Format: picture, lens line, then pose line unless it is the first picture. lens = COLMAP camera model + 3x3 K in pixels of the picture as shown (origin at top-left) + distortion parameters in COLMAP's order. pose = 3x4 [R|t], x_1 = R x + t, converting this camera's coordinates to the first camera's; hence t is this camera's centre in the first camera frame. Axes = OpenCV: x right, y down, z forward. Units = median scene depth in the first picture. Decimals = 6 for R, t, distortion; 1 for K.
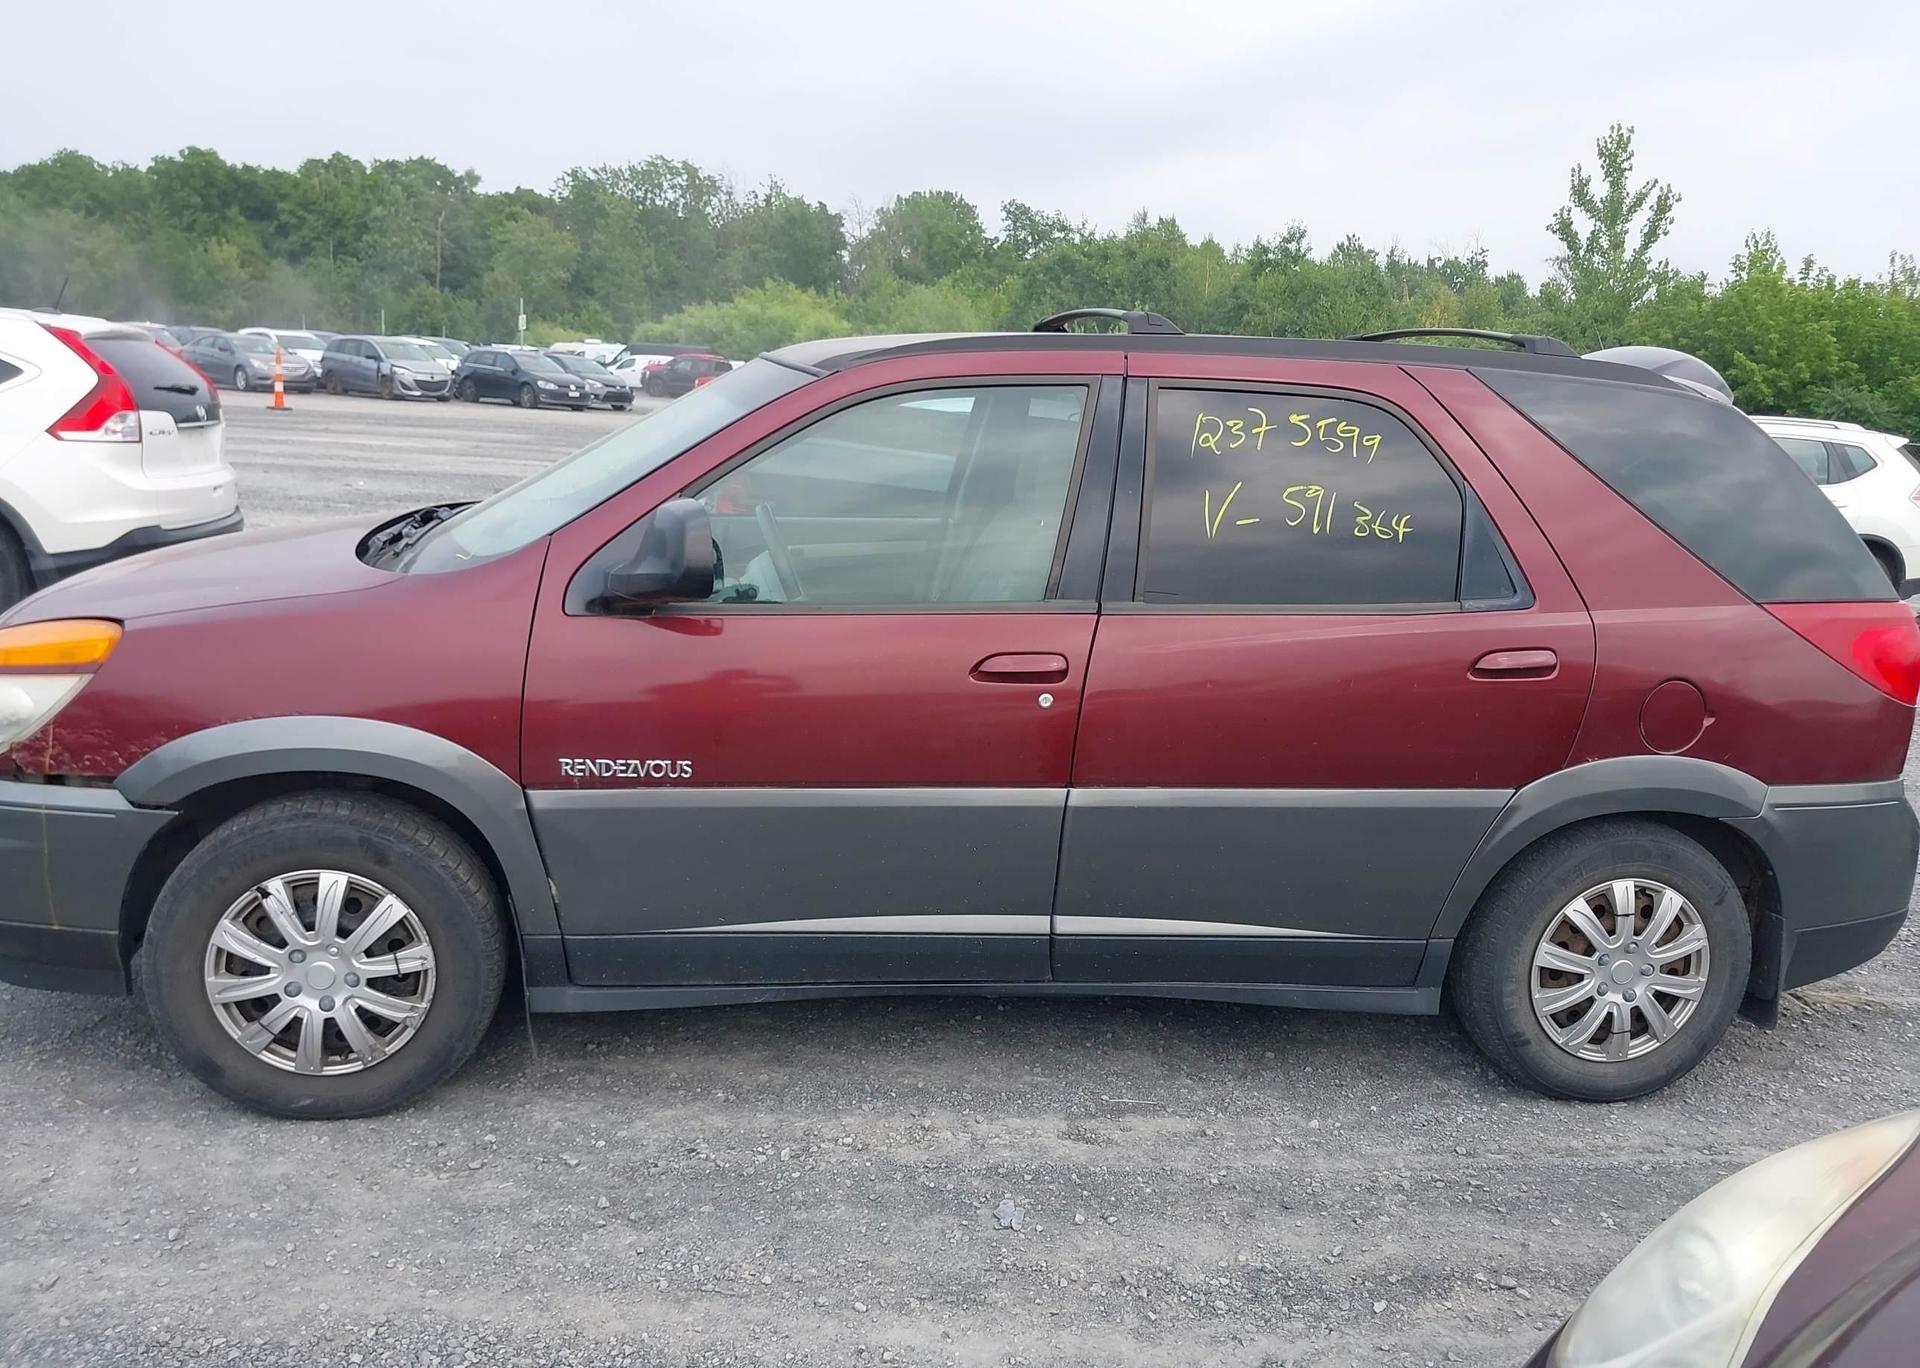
lens RADIAL K [[1532.1, 0, 960.0], [0, 1532.1, 684.0], [0, 0, 1]] dist [0.027655, -0.032001]
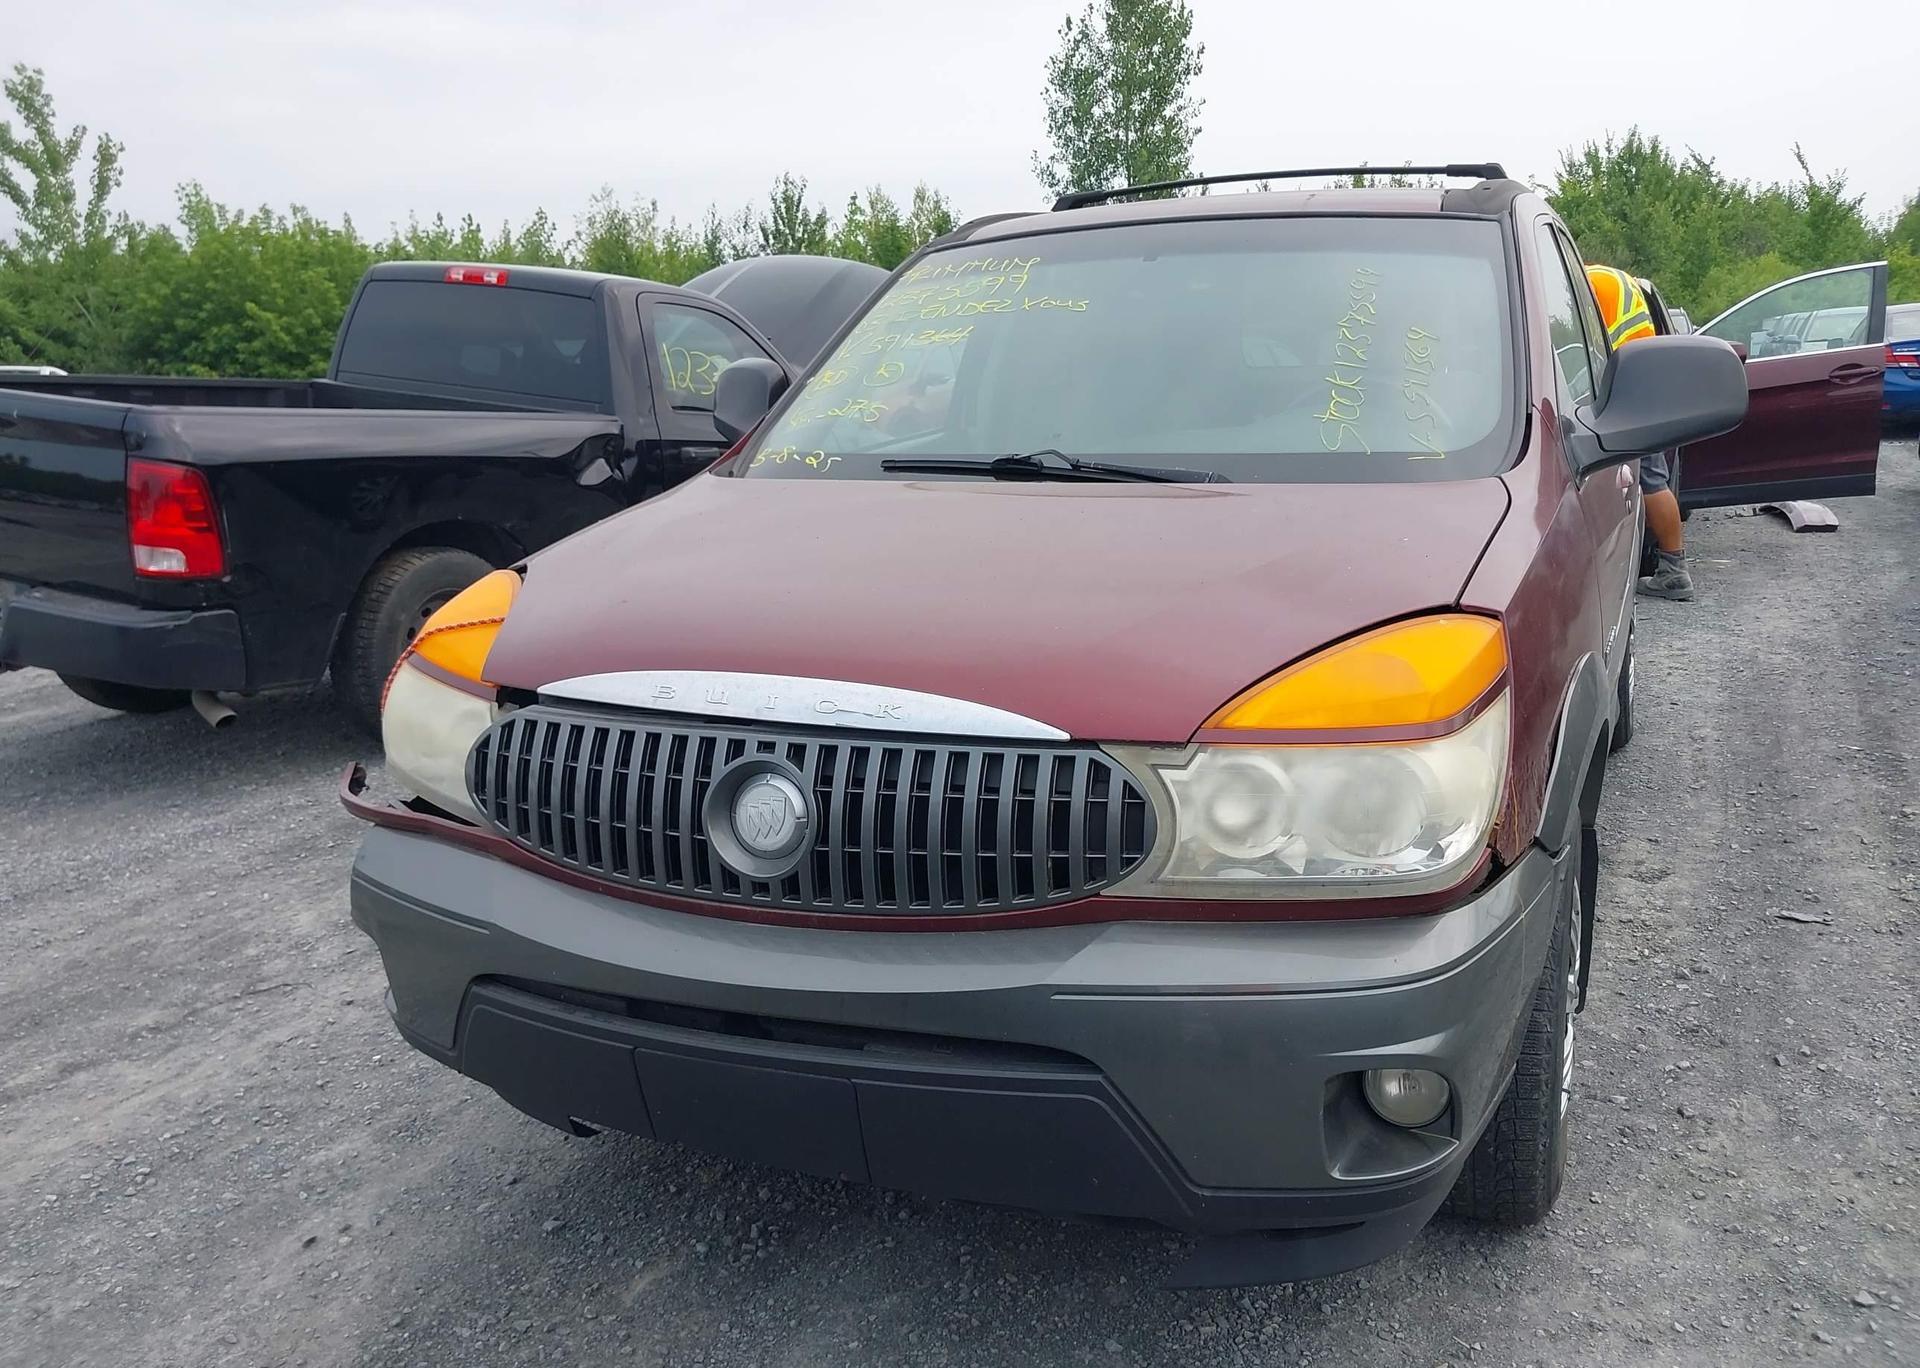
lens RADIAL K [[1516.4, 0, 964.7], [0, 1516.4, 697.4], [0, 0, 1]] dist [0.006476, -0.002824]
pose [[0.538935, -0.269834, 0.797959, -0.095268], [0.241699, 0.957006, 0.160376, -0.012643], [-0.806927, 0.106434, 0.580983, 0.063198]]
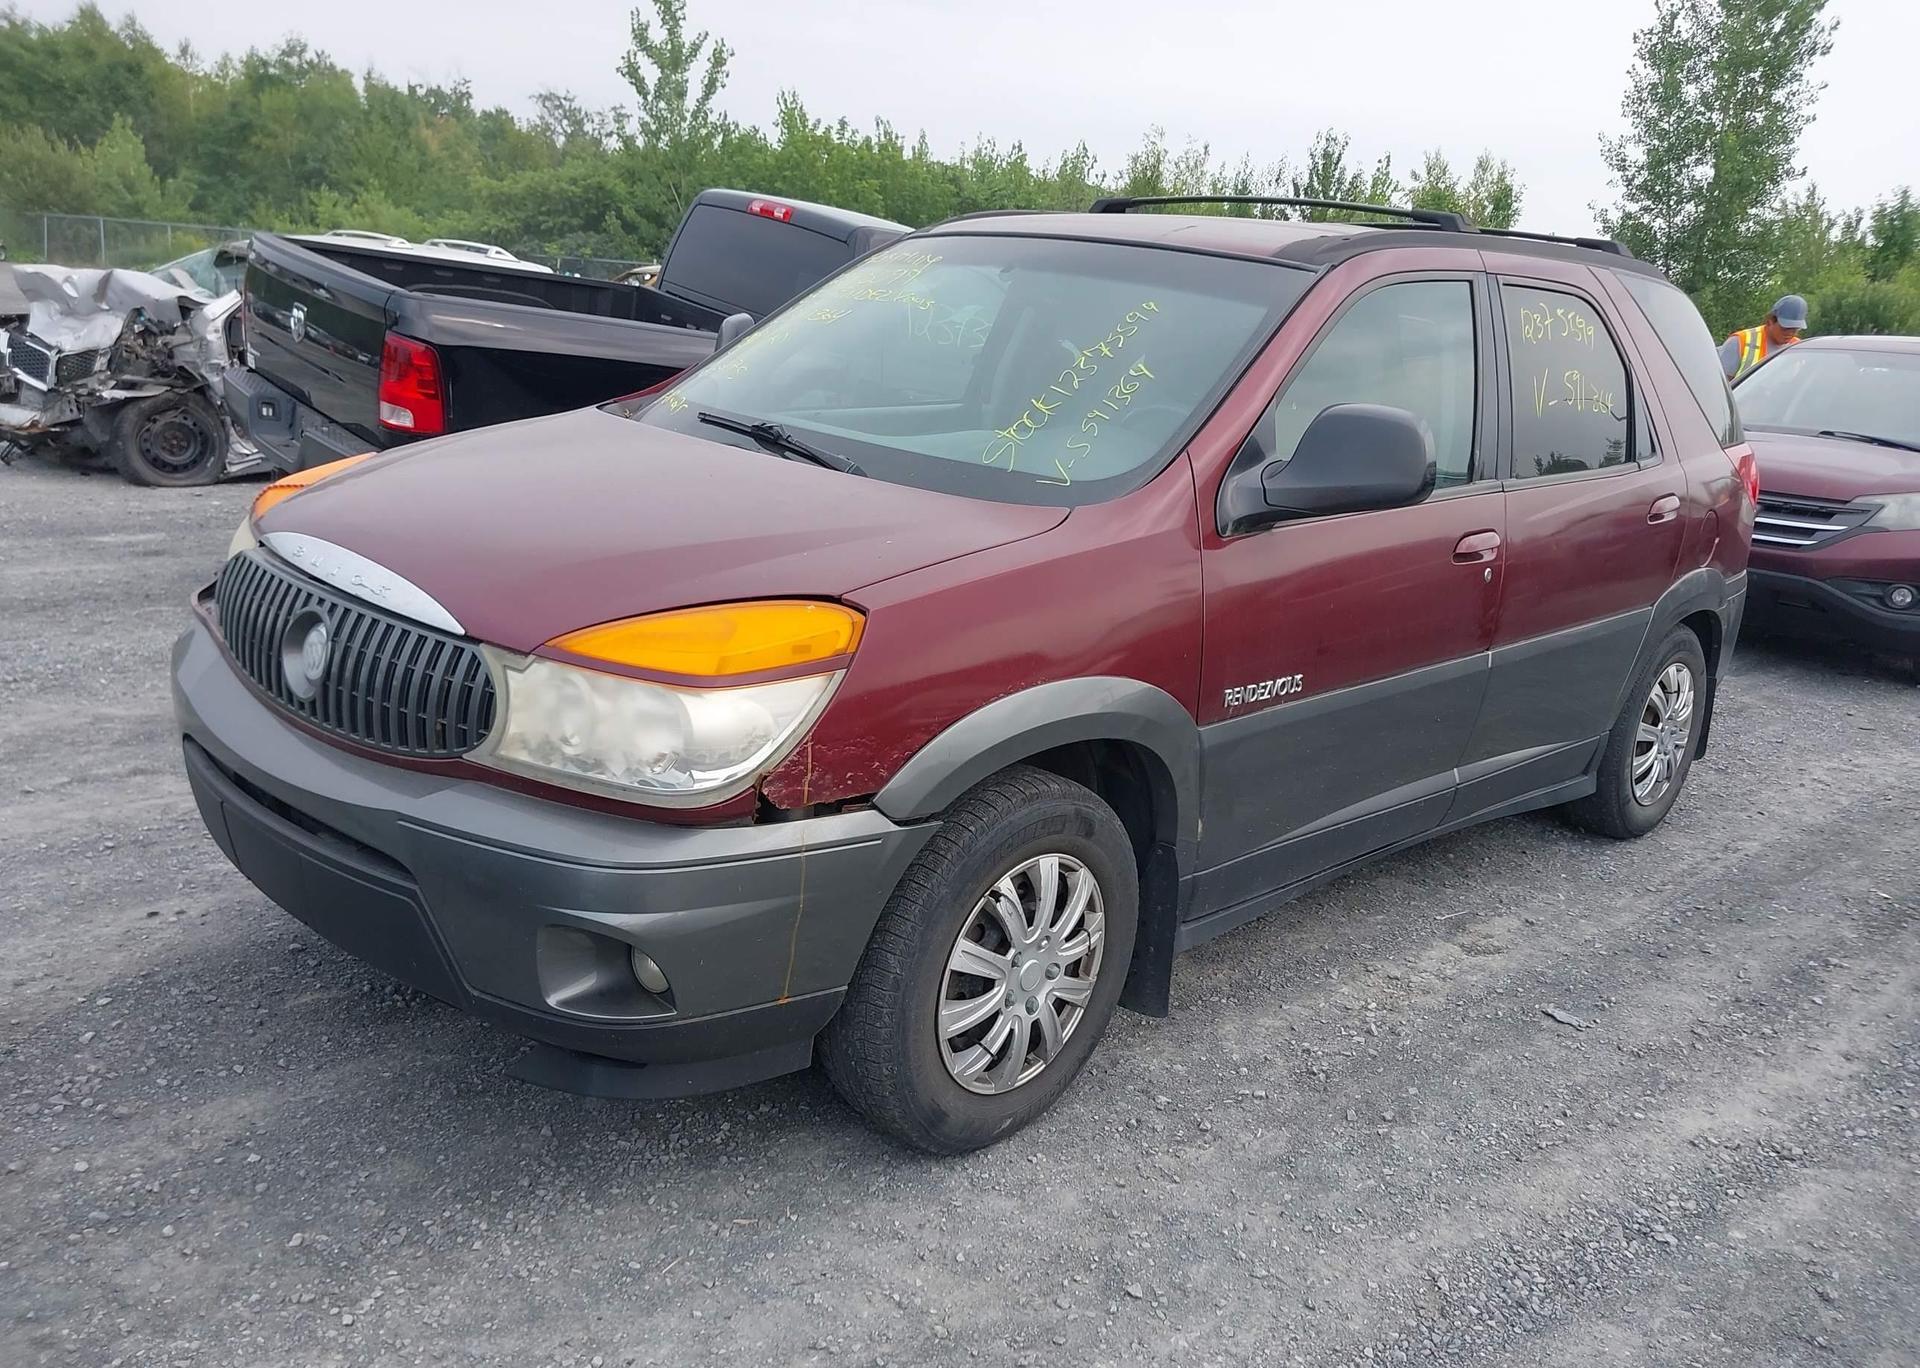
lens RADIAL K [[1532.1, 0, 960.0], [0, 1532.1, 684.0], [0, 0, 1]] dist [0.027655, -0.032001]
pose [[0.806244, -0.145263, 0.573471, -0.076221], [0.087031, 0.987961, 0.127899, -0.007347], [-0.585146, -0.053208, 0.809181, 0.026992]]
